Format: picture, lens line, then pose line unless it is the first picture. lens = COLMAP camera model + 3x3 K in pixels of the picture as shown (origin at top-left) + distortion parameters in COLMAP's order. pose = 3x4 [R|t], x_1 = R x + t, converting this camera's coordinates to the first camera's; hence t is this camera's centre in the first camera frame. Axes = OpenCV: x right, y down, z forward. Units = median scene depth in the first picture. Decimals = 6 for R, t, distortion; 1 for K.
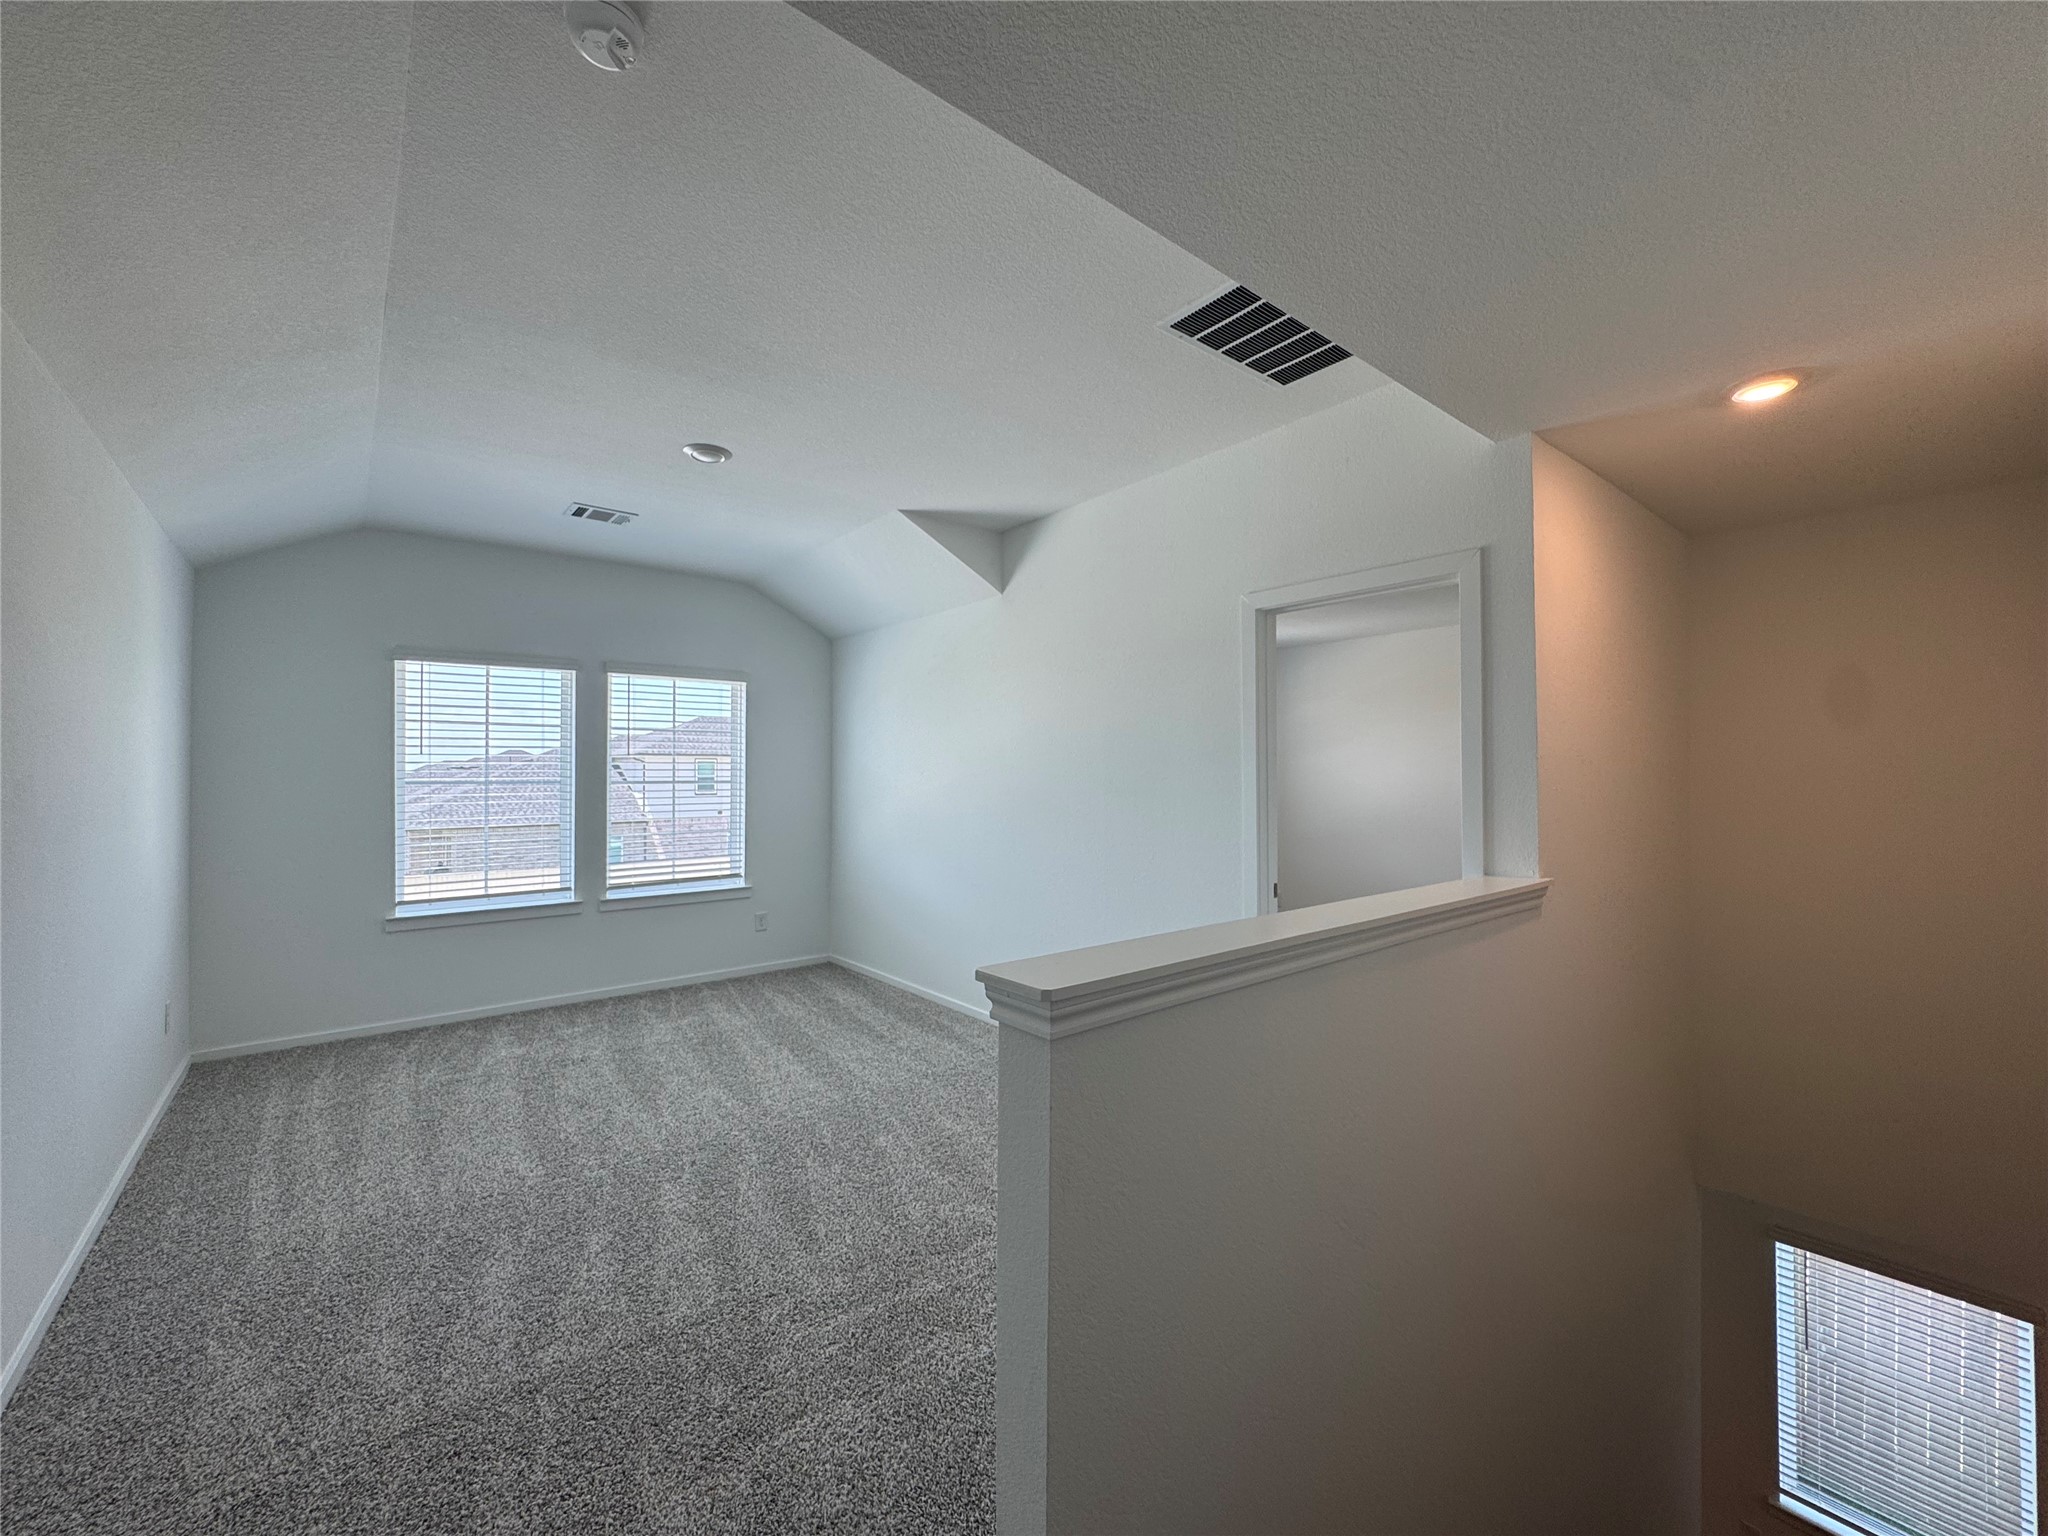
lens RADIAL K [[832.5, 0, 1027.5], [0, 832.5, 766.9], [0, 0, 1]] dist [-0.000736, 0.000067]
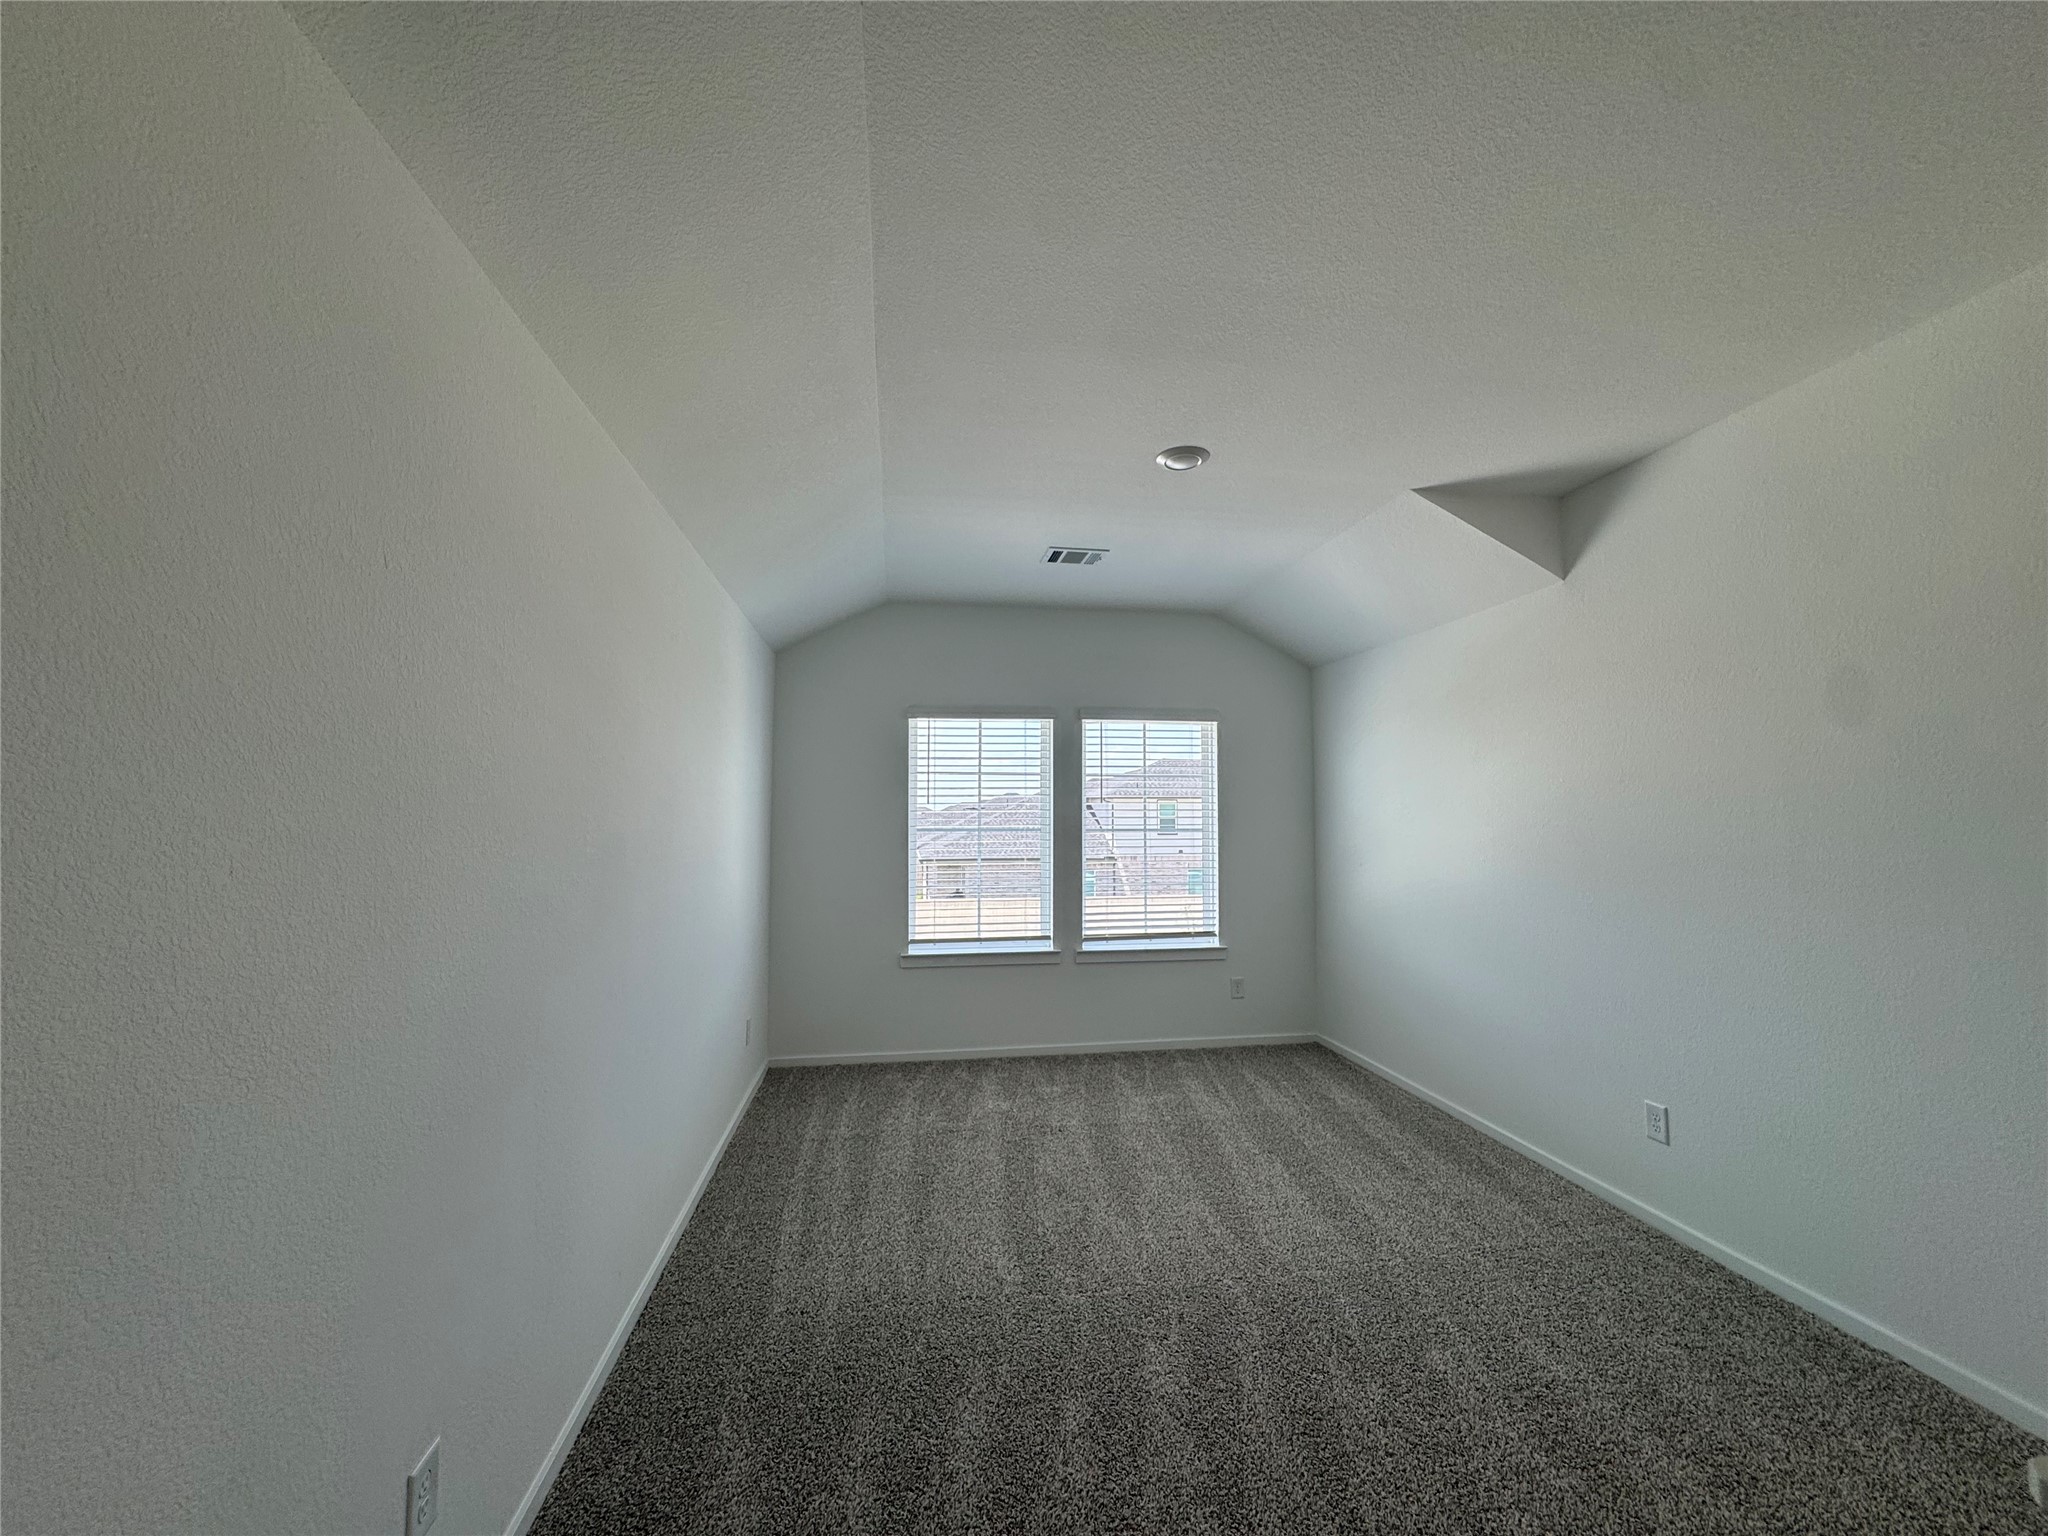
lens RADIAL K [[832.5, 0, 1027.5], [0, 832.5, 766.9], [0, 0, 1]] dist [-0.000736, 0.000067]
pose [[0.861087, -0.027900, -0.507691, -0.072738], [0.003774, 0.998817, -0.048489, -0.010792], [0.508443, 0.039837, 0.860174, 0.145302]]
